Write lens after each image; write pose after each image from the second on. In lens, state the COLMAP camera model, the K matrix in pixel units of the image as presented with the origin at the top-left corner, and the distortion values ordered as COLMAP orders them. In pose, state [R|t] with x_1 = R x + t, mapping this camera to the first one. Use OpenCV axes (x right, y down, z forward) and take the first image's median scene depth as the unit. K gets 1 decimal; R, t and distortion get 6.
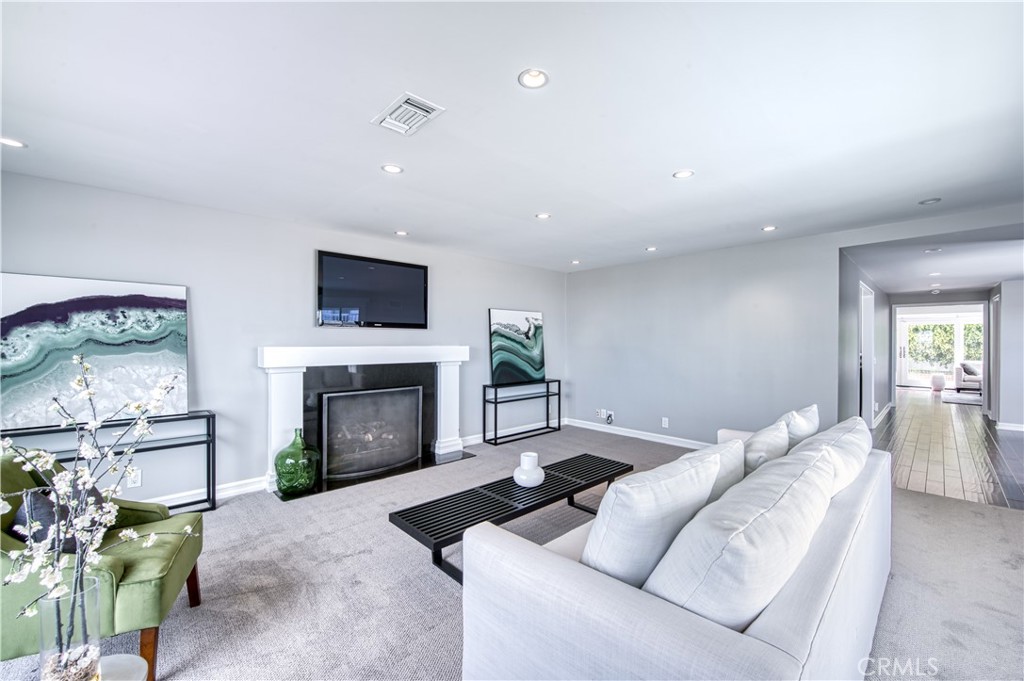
lens RADIAL K [[418.0, 0, 521.7], [0, 418.0, 340.9], [0, 0, 1]] dist [-0.003097, -0.000205]
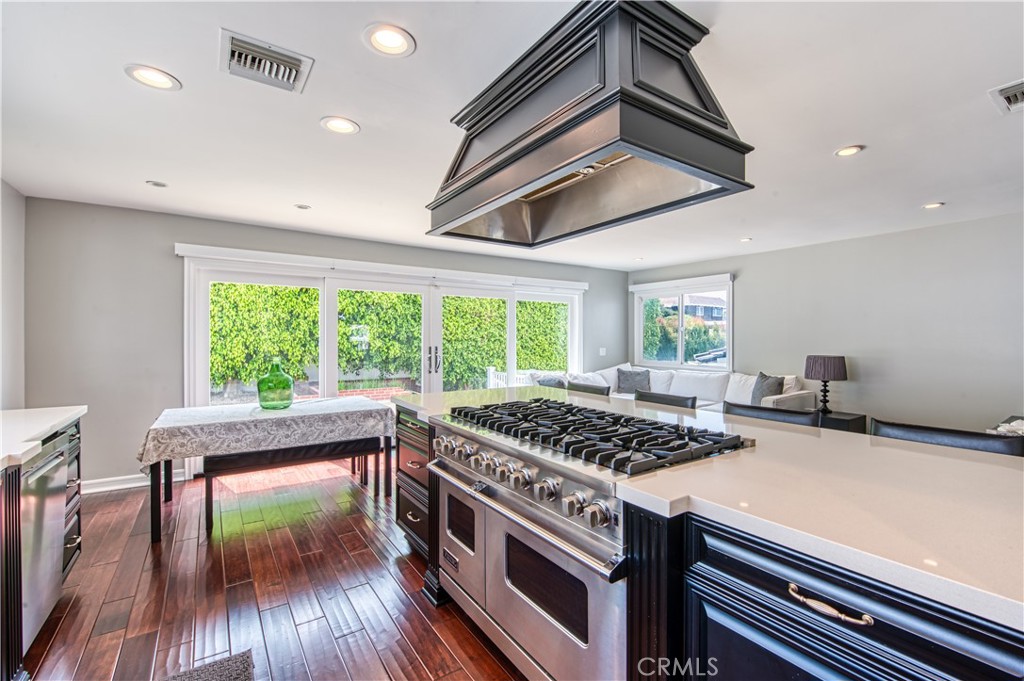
lens RADIAL K [[445.4, 0, 512.0], [0, 445.4, 340.5], [0, 0, 1]] dist [0.028293, 0.000064]
pose [[0.172858, -0.011460, 0.984880, 0.507654], [0.000720, 0.999934, 0.011509, 0.002533], [-0.984947, -0.001280, 0.172854, 0.881308]]
